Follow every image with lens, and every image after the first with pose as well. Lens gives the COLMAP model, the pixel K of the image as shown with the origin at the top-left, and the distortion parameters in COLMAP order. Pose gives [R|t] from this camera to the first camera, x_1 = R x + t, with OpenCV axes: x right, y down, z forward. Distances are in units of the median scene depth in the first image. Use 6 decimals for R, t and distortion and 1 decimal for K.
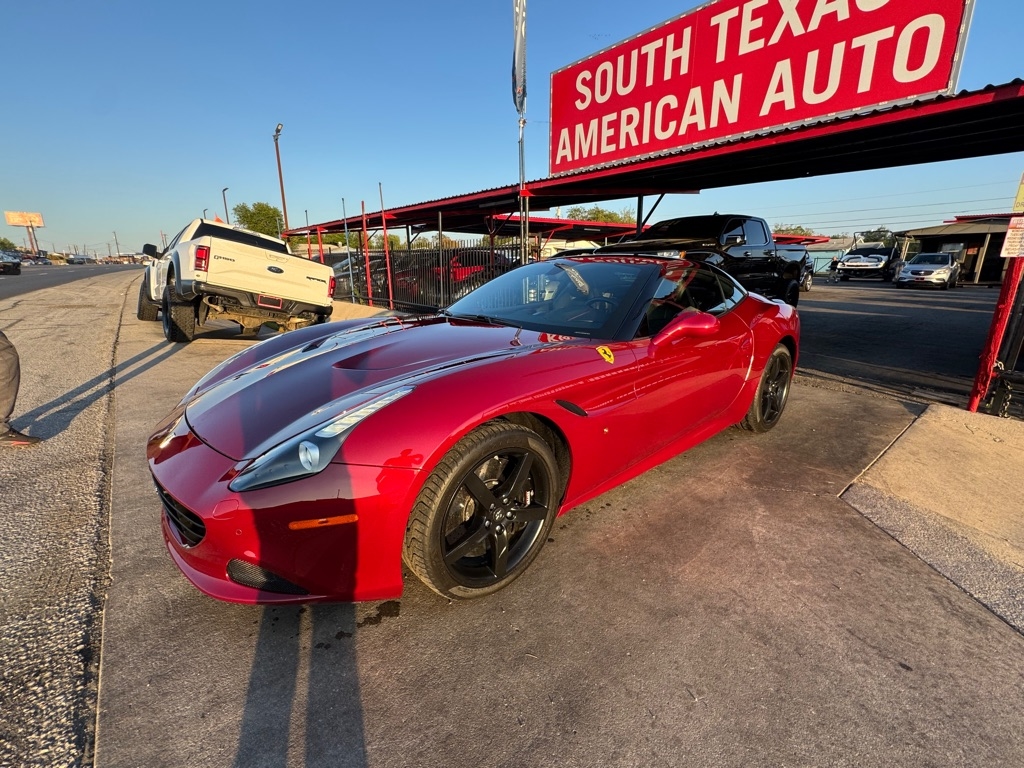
lens RADIAL K [[447.9, 0, 511.2], [0, 447.9, 383.3], [0, 0, 1]] dist [-0.002269, 0.000011]
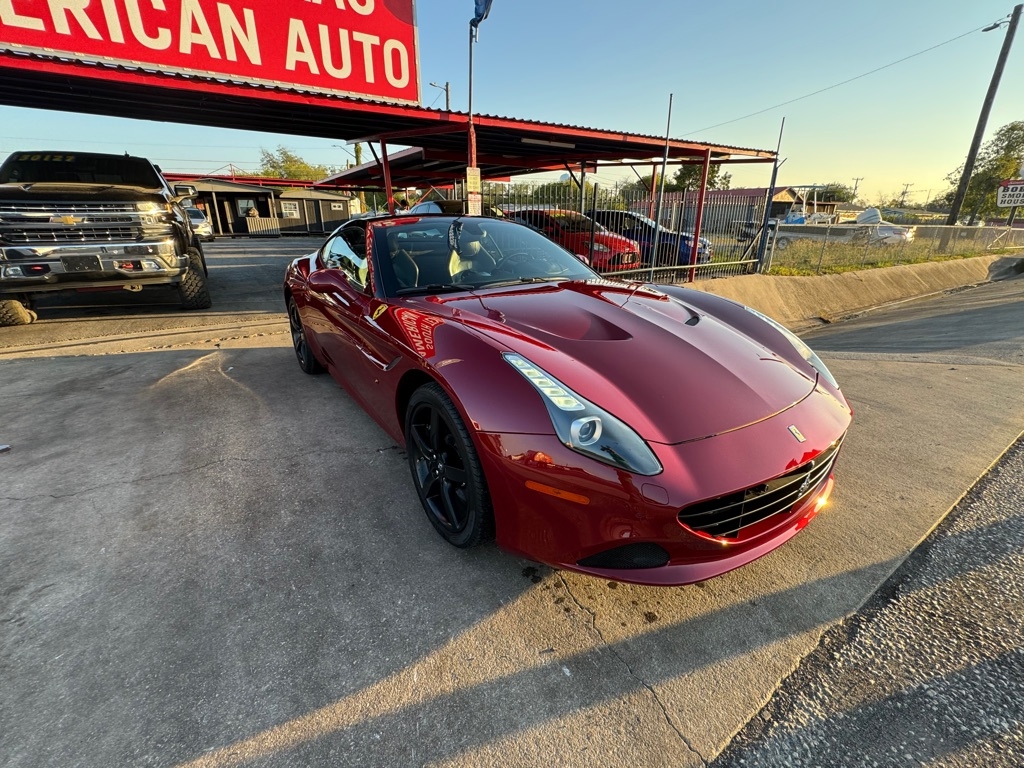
lens RADIAL K [[447.9, 0, 509.9], [0, 447.9, 383.1], [0, 0, 1]] dist [-0.002269, 0.000011]
pose [[0.108181, -0.340416, 0.934031, -0.549226], [0.250727, 0.918515, 0.305721, -0.127335], [-0.961994, 0.201114, 0.184717, 0.460557]]
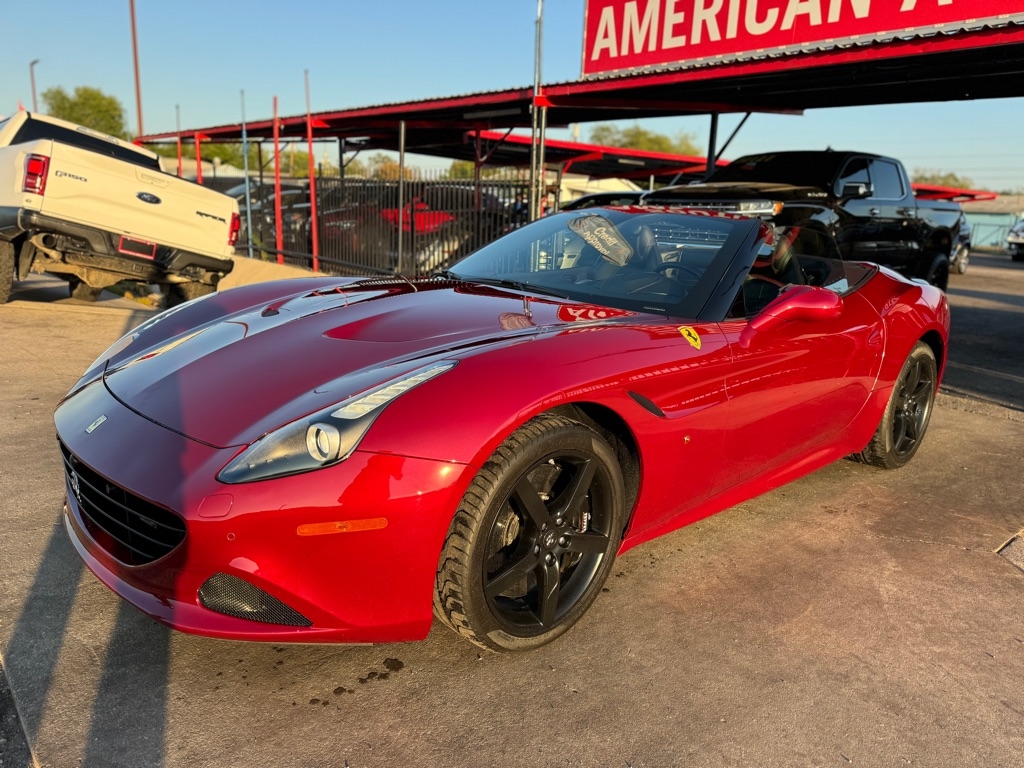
lens RADIAL K [[726.6, 0, 518.3], [0, 726.6, 388.4], [0, 0, 1]] dist [0.025465, -0.027621]
pose [[0.998221, 0.041041, 0.043253, -0.047859], [-0.040174, 0.998978, -0.020729, 0.022093], [-0.044059, 0.018955, 0.998849, -0.071309]]
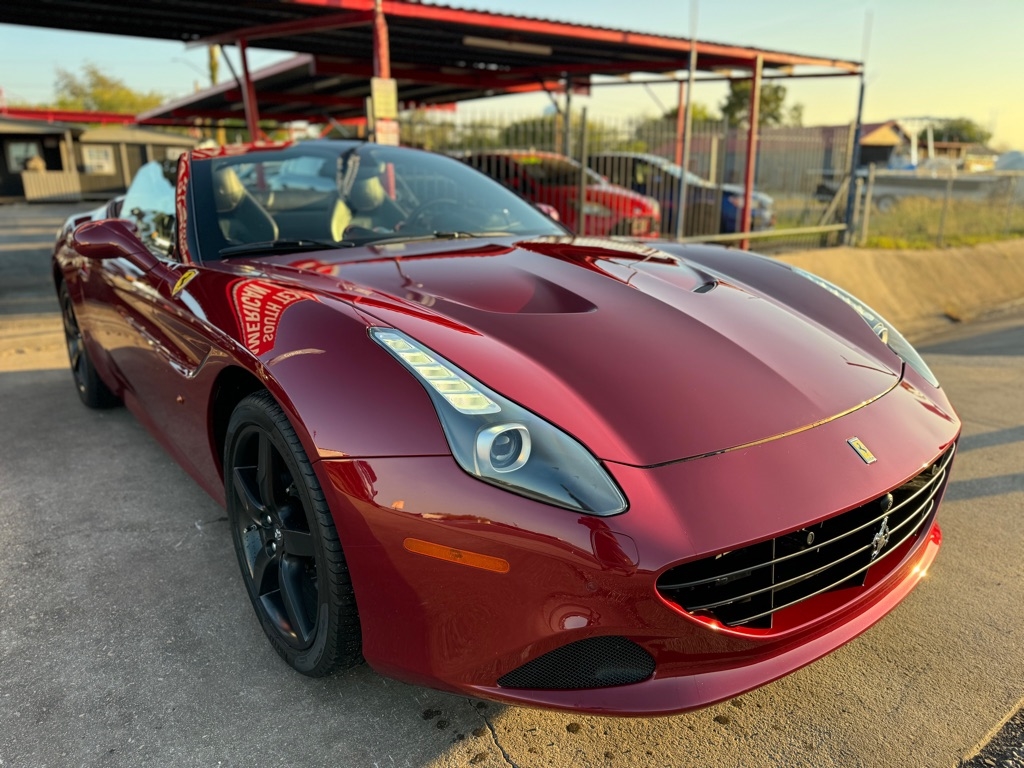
lens RADIAL K [[726.7, 0, 510.0], [0, 726.7, 384.4], [0, 0, 1]] dist [0.030154, -0.033656]
pose [[0.049314, -0.273444, 0.960623, -0.544010], [0.259492, 0.932273, 0.252053, -0.093324], [-0.964485, 0.236844, 0.116931, 0.434366]]
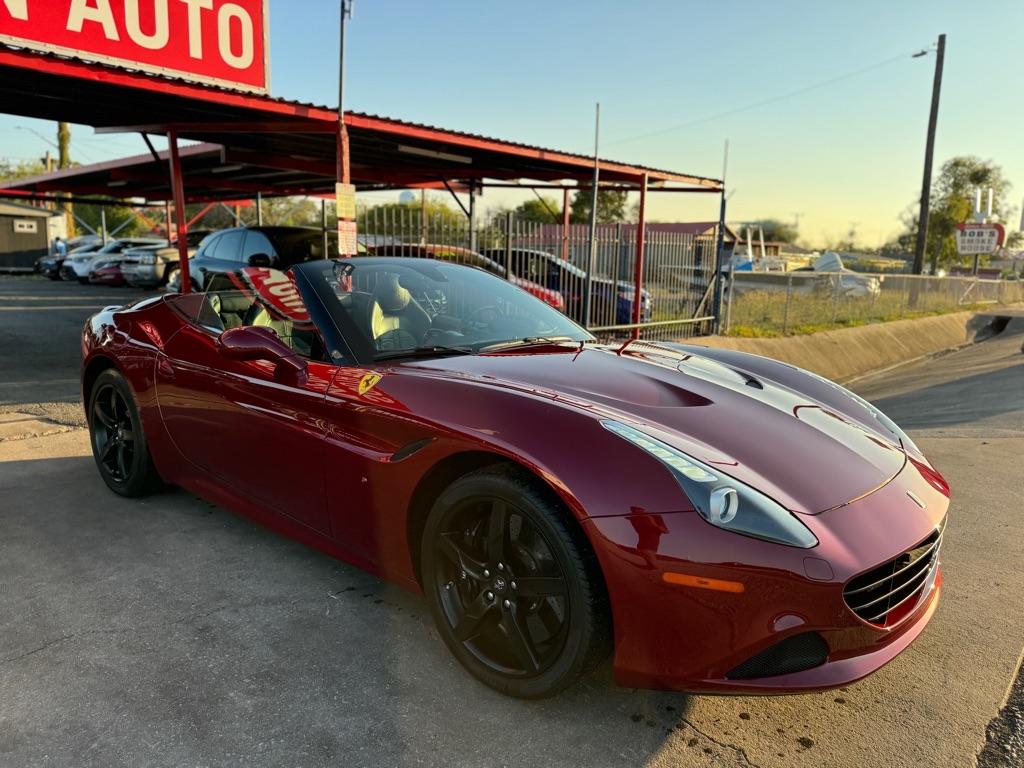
lens RADIAL K [[726.7, 0, 517.1], [0, 726.7, 375.4], [0, 0, 1]] dist [0.030154, -0.033656]
pose [[-0.153897, -0.157954, 0.975380, -0.639065], [0.227707, 0.954900, 0.190566, -0.165927], [-0.961491, 0.251429, -0.110989, 0.598297]]
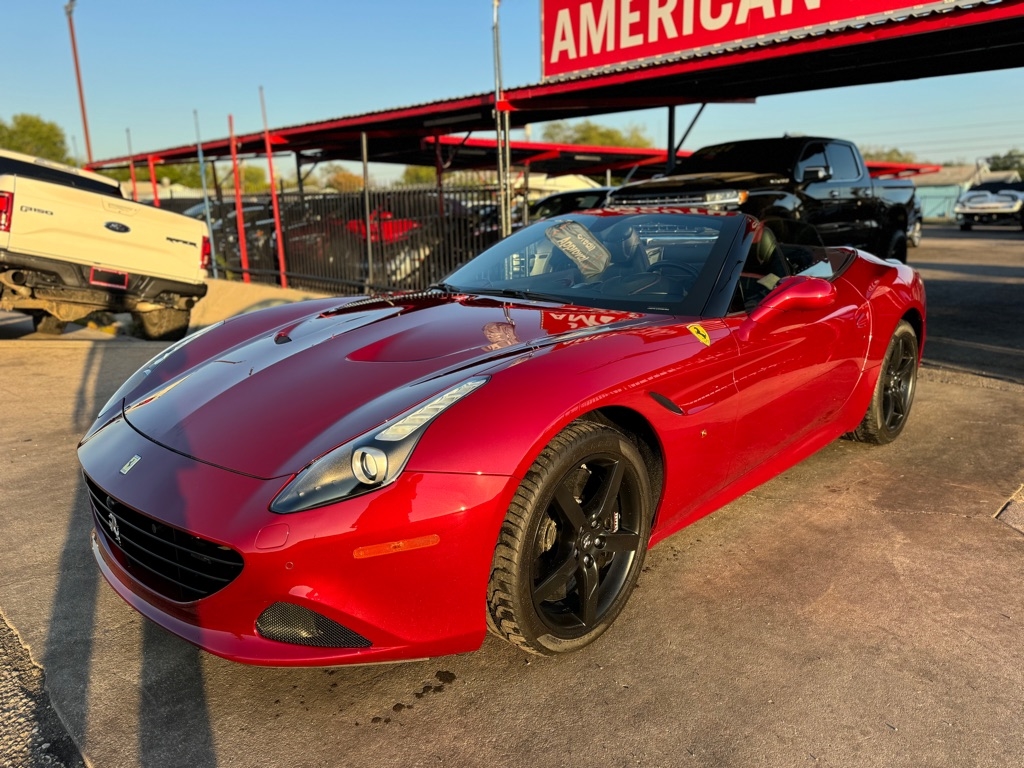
lens RADIAL K [[726.6, 0, 517.4], [0, 726.6, 384.6], [0, 0, 1]] dist [0.025465, -0.027621]
pose [[0.995858, -0.032559, 0.084891, -0.081121], [0.034828, 0.999071, -0.025386, 0.016383], [-0.083986, 0.028237, 0.996067, -0.080381]]
